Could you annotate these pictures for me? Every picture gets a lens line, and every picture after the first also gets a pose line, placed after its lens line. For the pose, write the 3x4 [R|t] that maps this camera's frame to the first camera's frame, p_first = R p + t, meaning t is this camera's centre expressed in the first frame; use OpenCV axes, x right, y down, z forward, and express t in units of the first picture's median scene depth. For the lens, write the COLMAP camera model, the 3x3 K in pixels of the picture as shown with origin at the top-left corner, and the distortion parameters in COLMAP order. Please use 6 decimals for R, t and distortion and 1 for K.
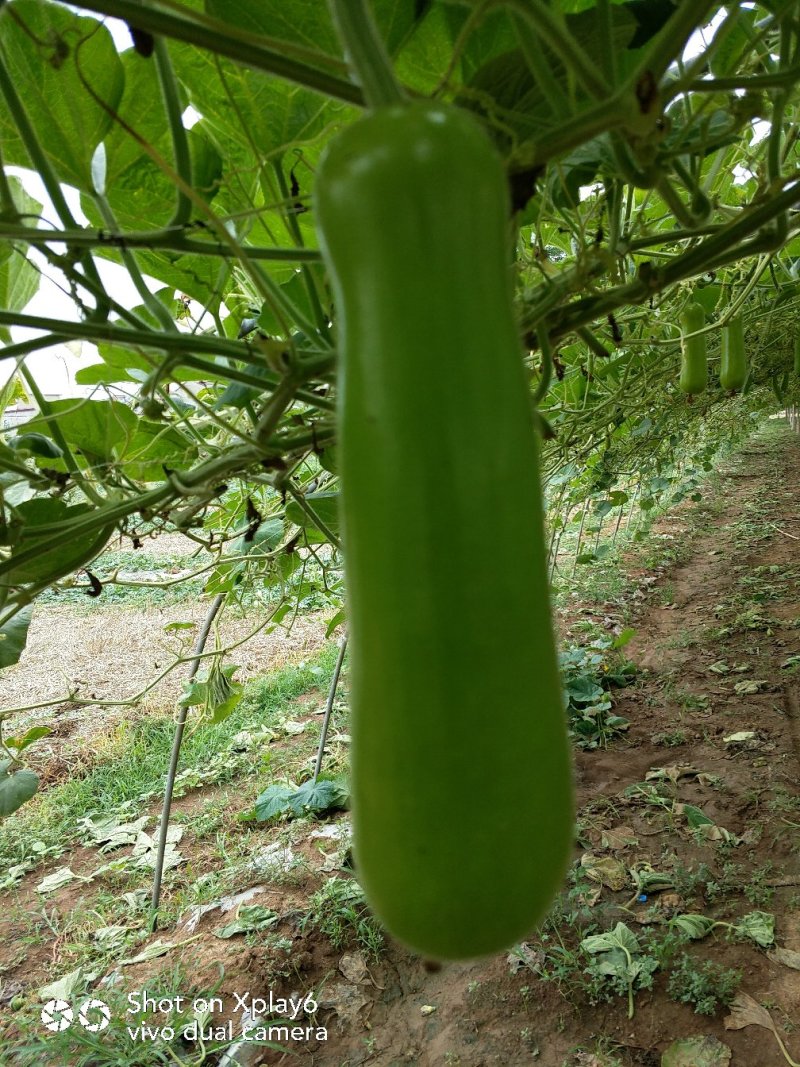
lens RADIAL K [[740.7, 0, 402.8], [0, 740.7, 532.2], [0, 0, 1]] dist [-0.000237, 0.000245]
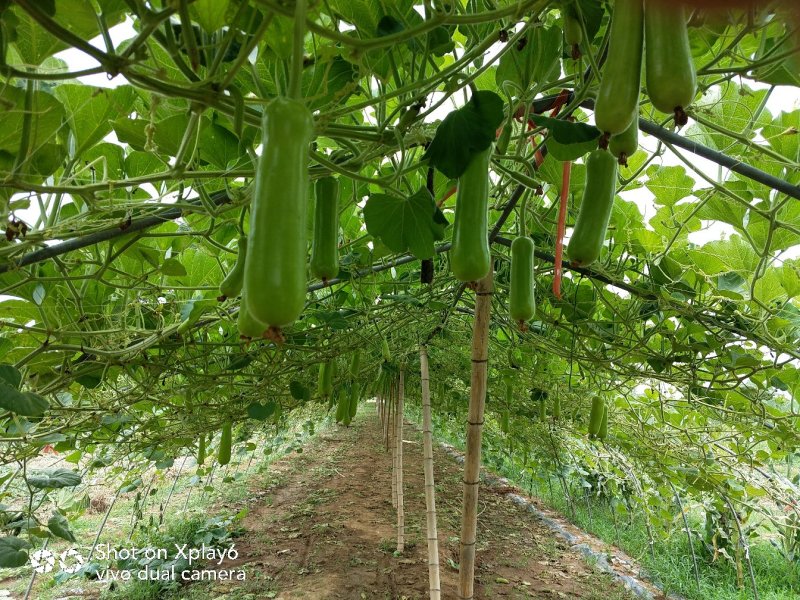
lens RADIAL K [[555.3, 0, 403.6], [0, 555.3, 300.5], [0, 0, 1]] dist [-0.000237, 0.000245]
pose [[0.861364, 0.195976, 0.468663, -0.106603], [-0.044325, 0.948064, -0.314977, 0.028939], [-0.506050, 0.250536, 0.825315, -0.444909]]
